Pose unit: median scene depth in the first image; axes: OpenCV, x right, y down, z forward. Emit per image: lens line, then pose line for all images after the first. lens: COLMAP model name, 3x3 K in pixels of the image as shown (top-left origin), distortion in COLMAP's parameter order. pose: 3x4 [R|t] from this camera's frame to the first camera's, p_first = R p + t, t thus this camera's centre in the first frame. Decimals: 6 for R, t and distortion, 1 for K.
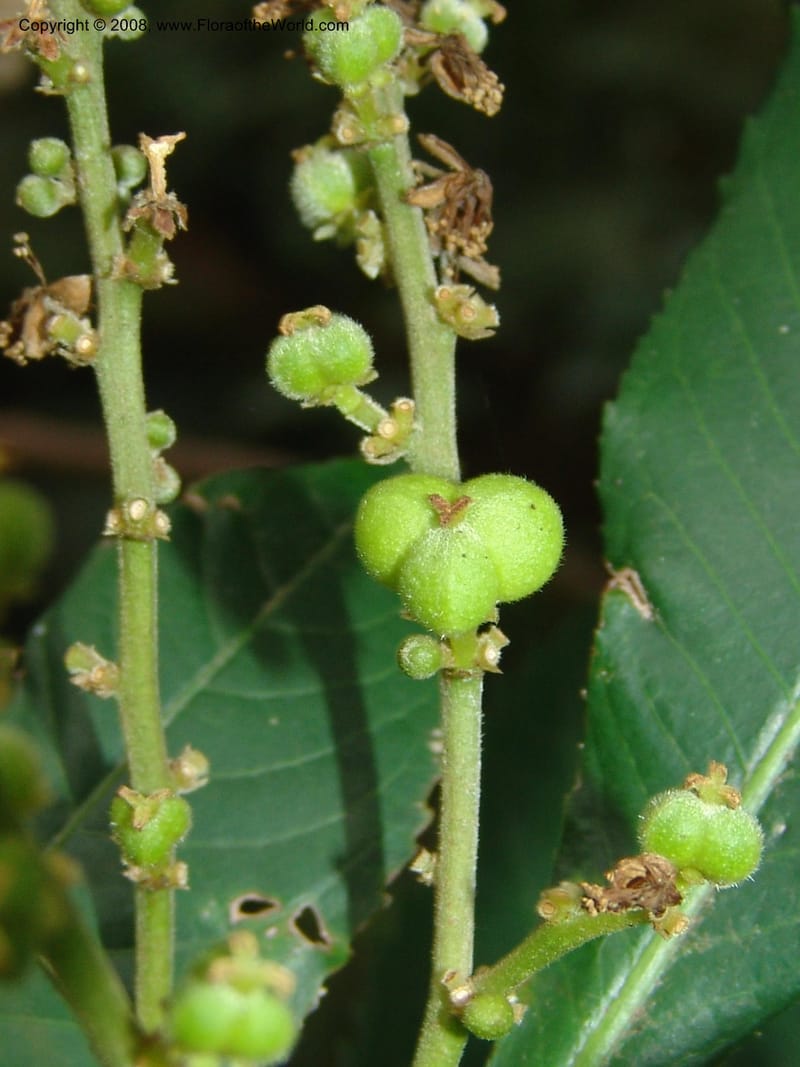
lens RADIAL K [[2855.5, 0, 400.0], [0, 2855.5, 533.5], [0, 0, 1]] dist [-0.108605, -1.216581]
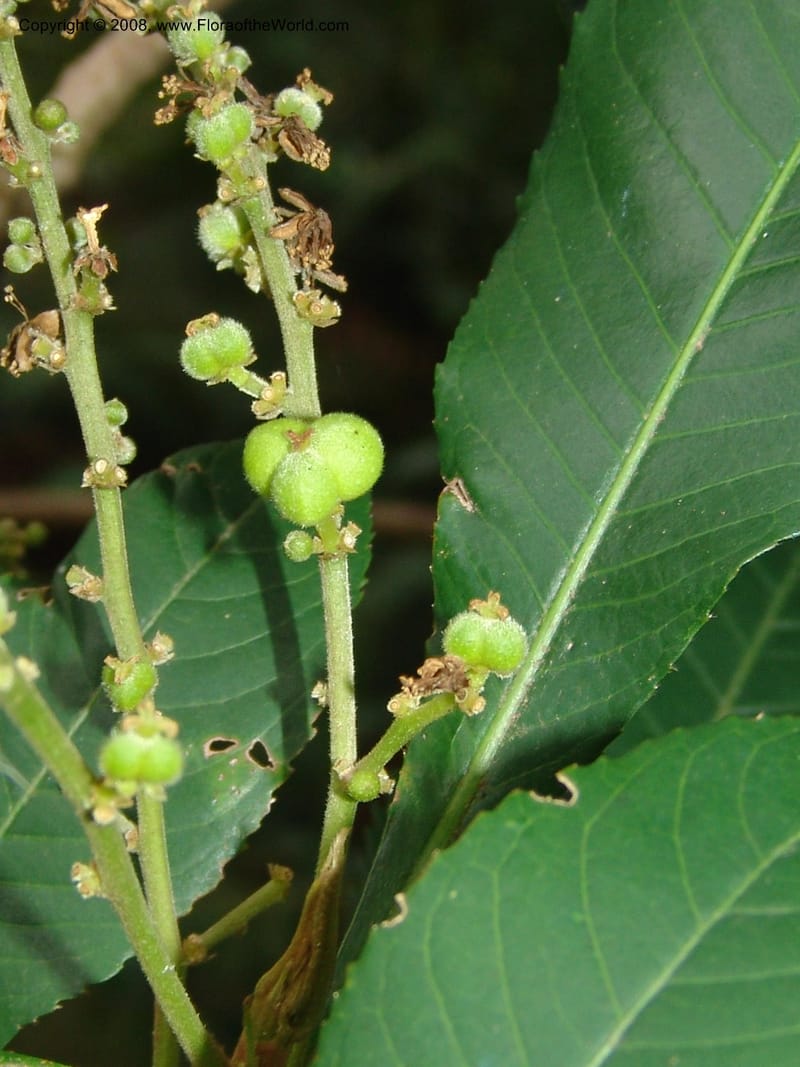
lens RADIAL K [[2855.5, 0, 400.0], [0, 2855.5, 533.5], [0, 0, 1]] dist [-0.108605, -1.216581]
pose [[0.993257, -0.096723, -0.063914, 0.145656], [0.095307, 0.995138, -0.024842, 0.074767], [0.066006, 0.018583, 0.997646, -0.426477]]
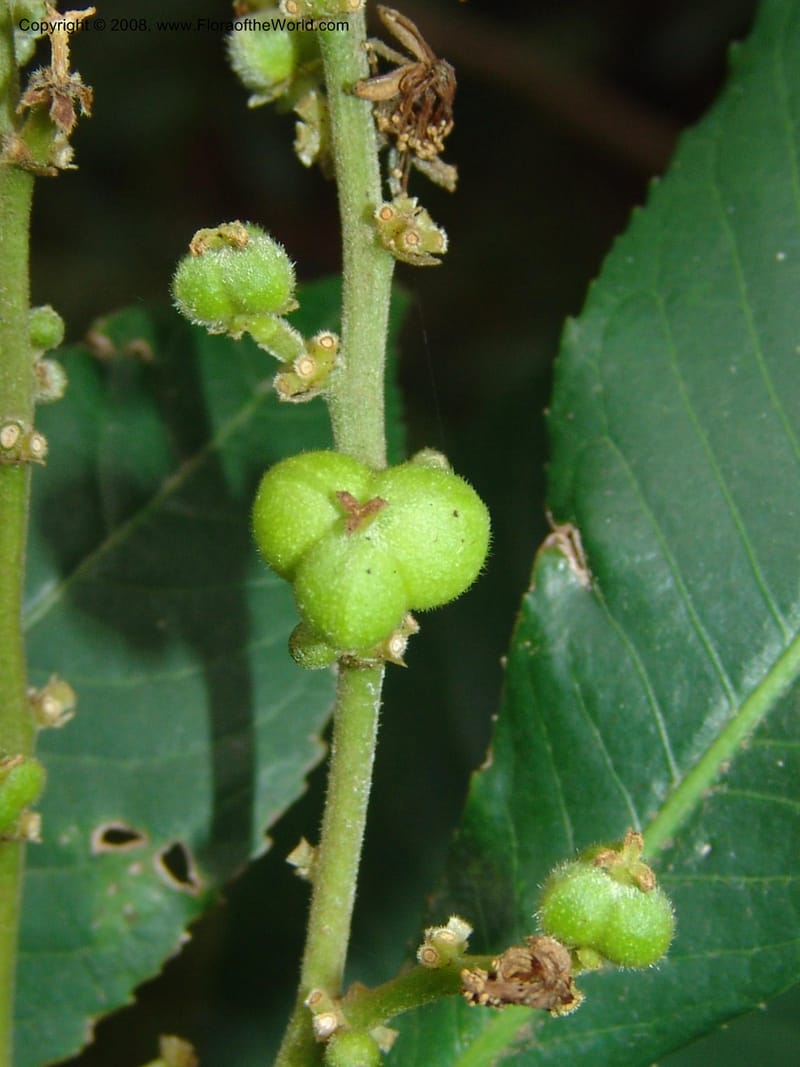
lens RADIAL K [[2855.5, 0, 400.0], [0, 2855.5, 533.5], [0, 0, 1]] dist [-0.108605, -1.216581]
pose [[0.995310, 0.096016, 0.011754, 0.018787], [-0.096452, 0.975801, 0.196239, -0.157873], [0.007373, -0.196452, 0.980486, 0.143474]]
